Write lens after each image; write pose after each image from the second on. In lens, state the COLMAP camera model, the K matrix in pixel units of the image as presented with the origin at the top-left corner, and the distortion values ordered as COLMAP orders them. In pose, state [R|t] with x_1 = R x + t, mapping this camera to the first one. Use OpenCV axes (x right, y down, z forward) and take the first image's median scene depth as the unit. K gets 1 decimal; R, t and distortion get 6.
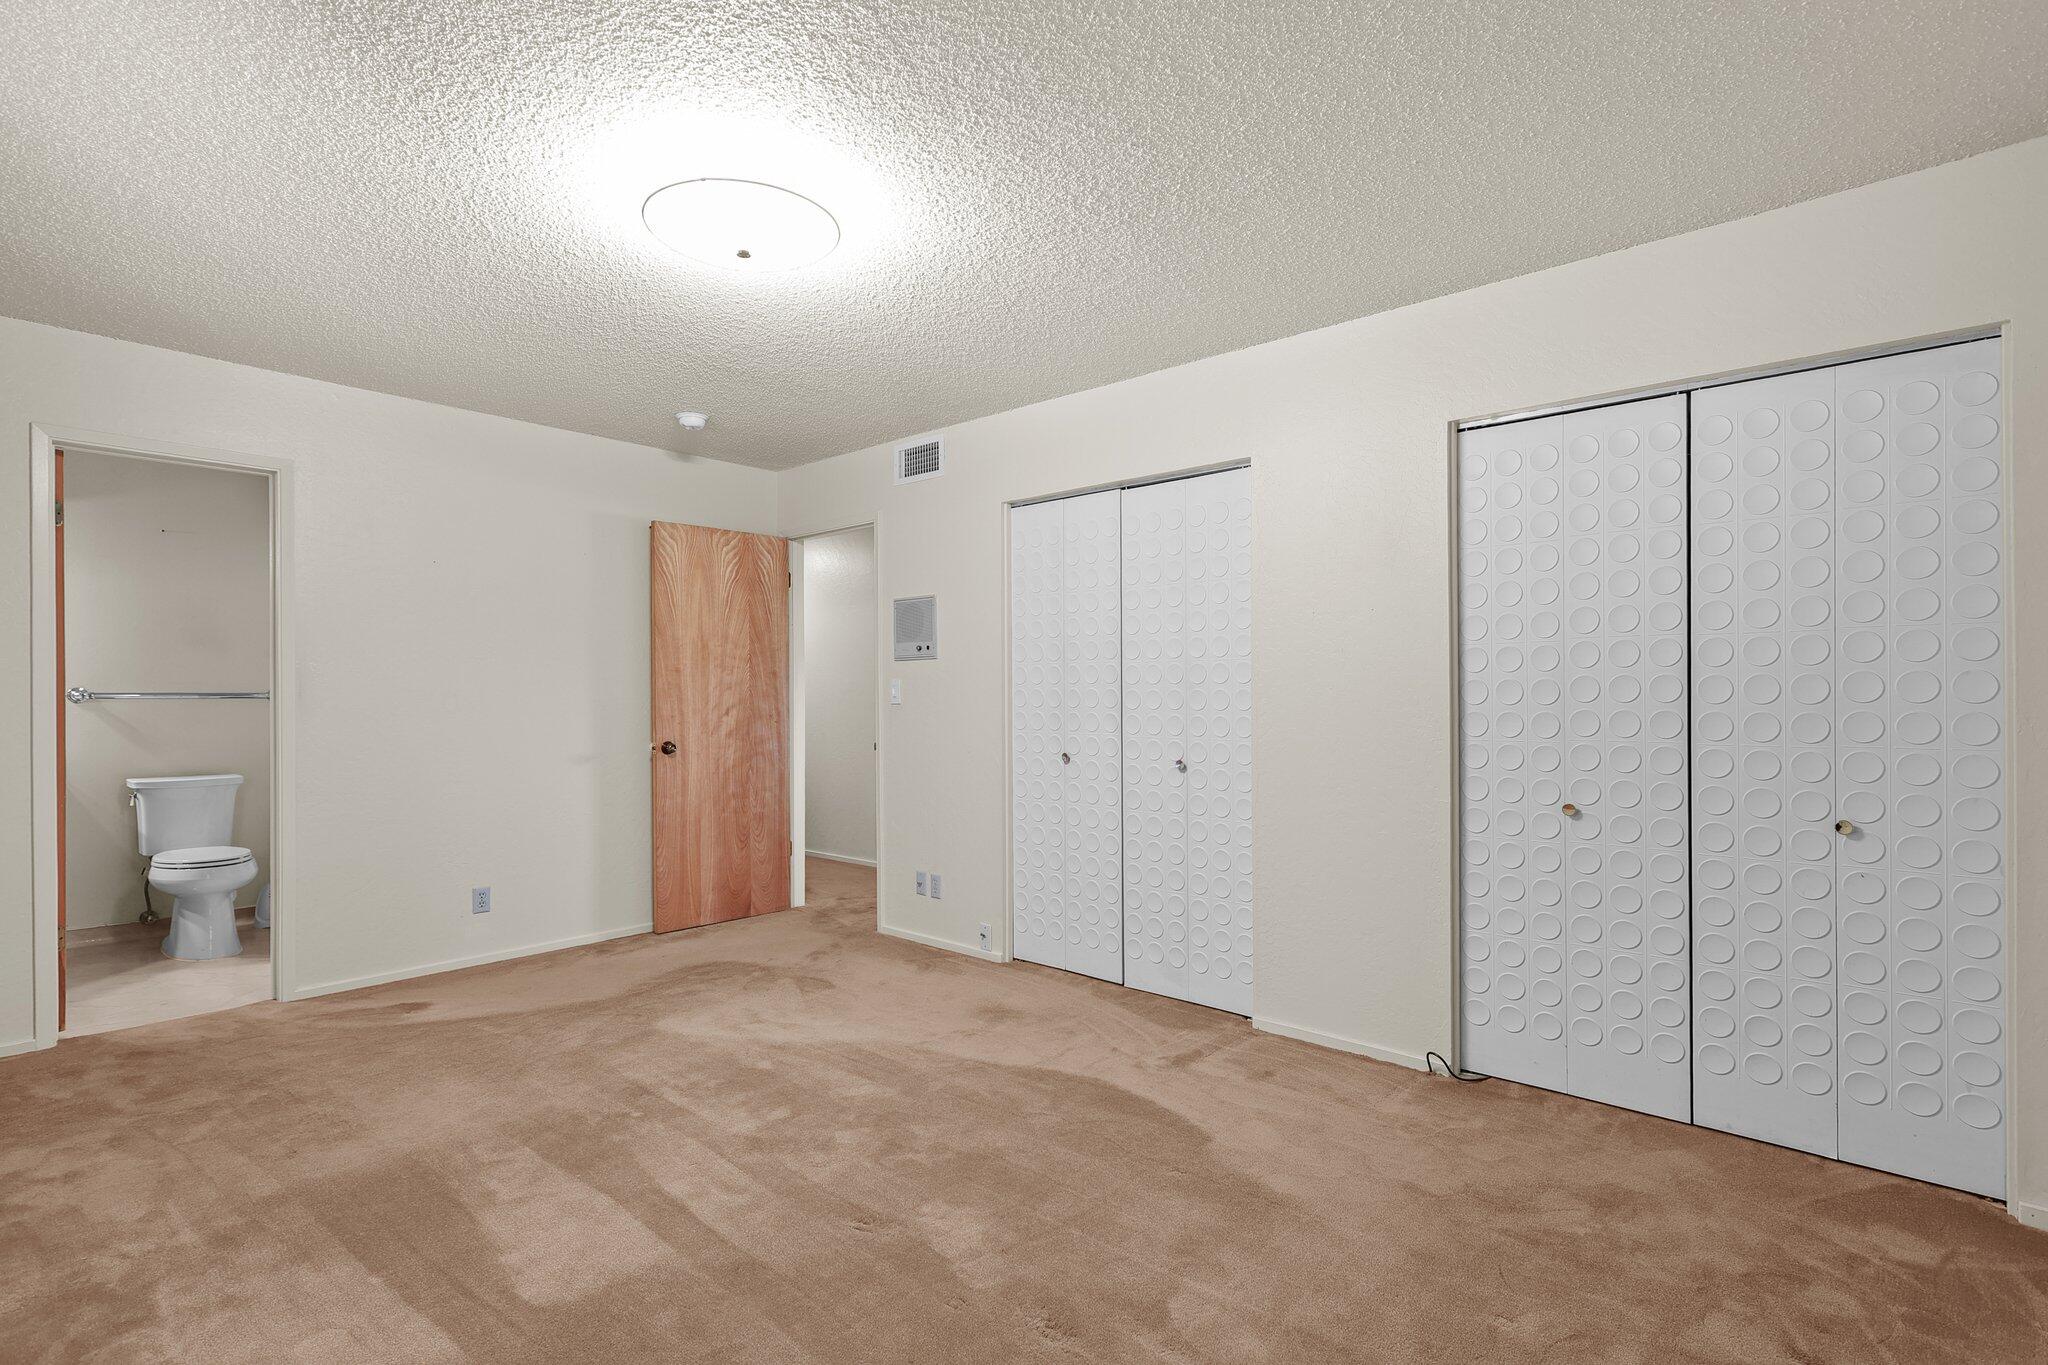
lens RADIAL K [[937.6, 0, 1033.7], [0, 937.6, 681.4], [0, 0, 1]] dist [0.001105, -0.001158]
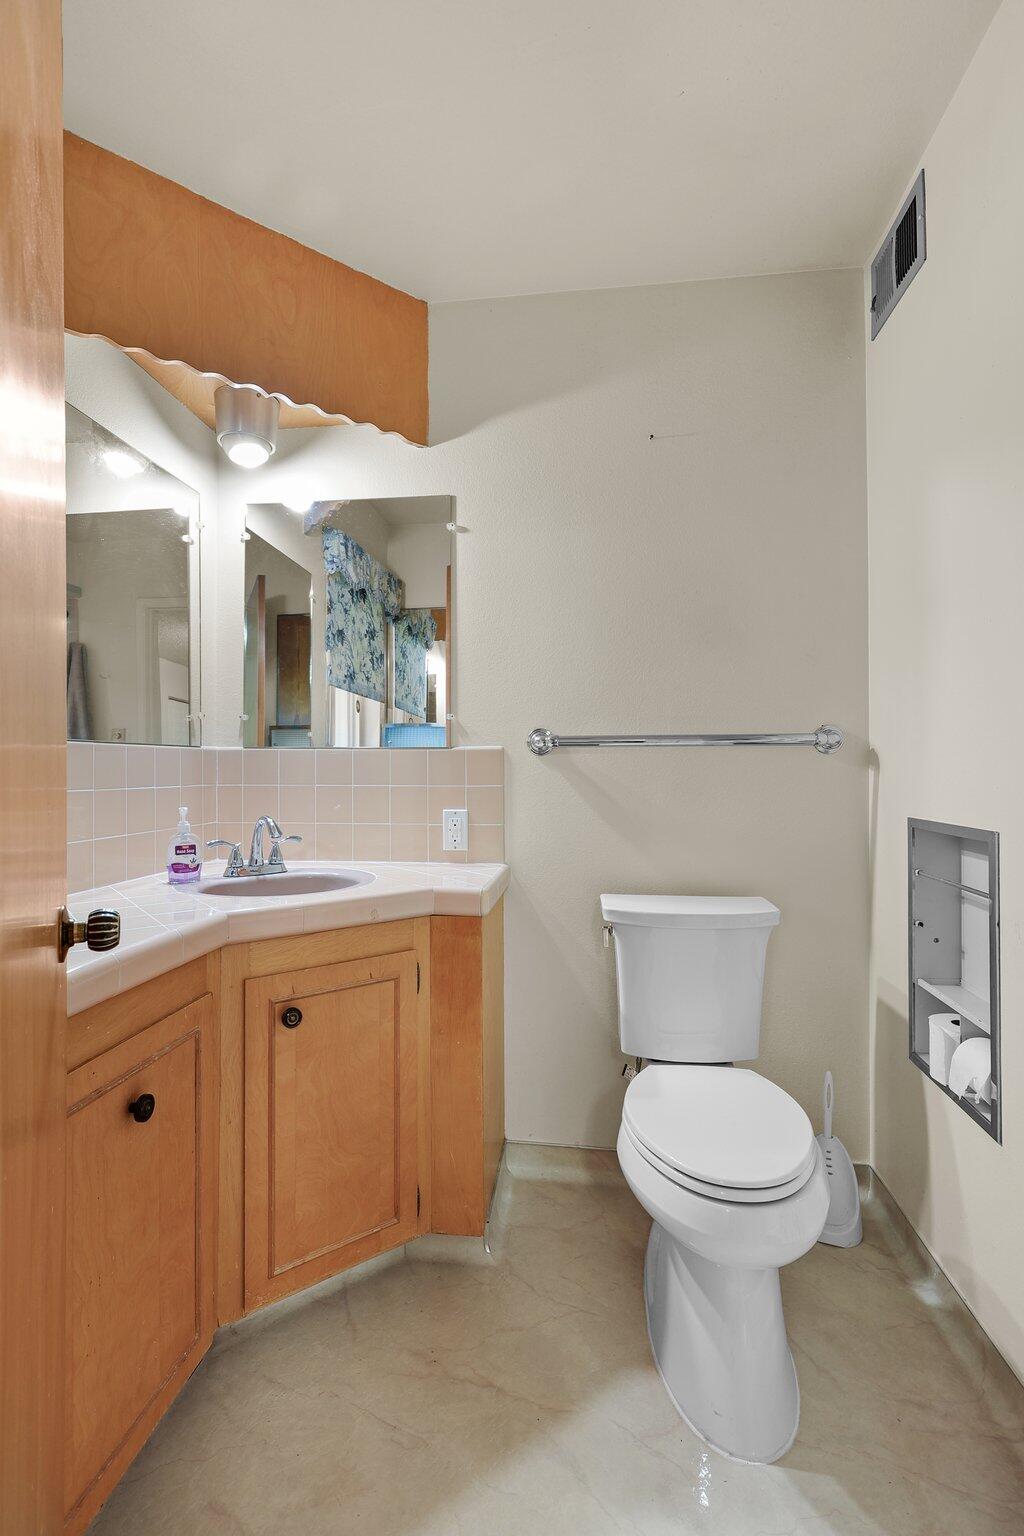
lens RADIAL K [[703.2, 0, 514.0], [0, 703.2, 766.3], [0, 0, 1]] dist [0.001105, -0.001158]
pose [[0.549465, 0.009005, -0.835468, -0.657785], [-0.000984, 0.999948, 0.010131, 0.025608], [0.835516, -0.004744, 0.549446, 0.736428]]
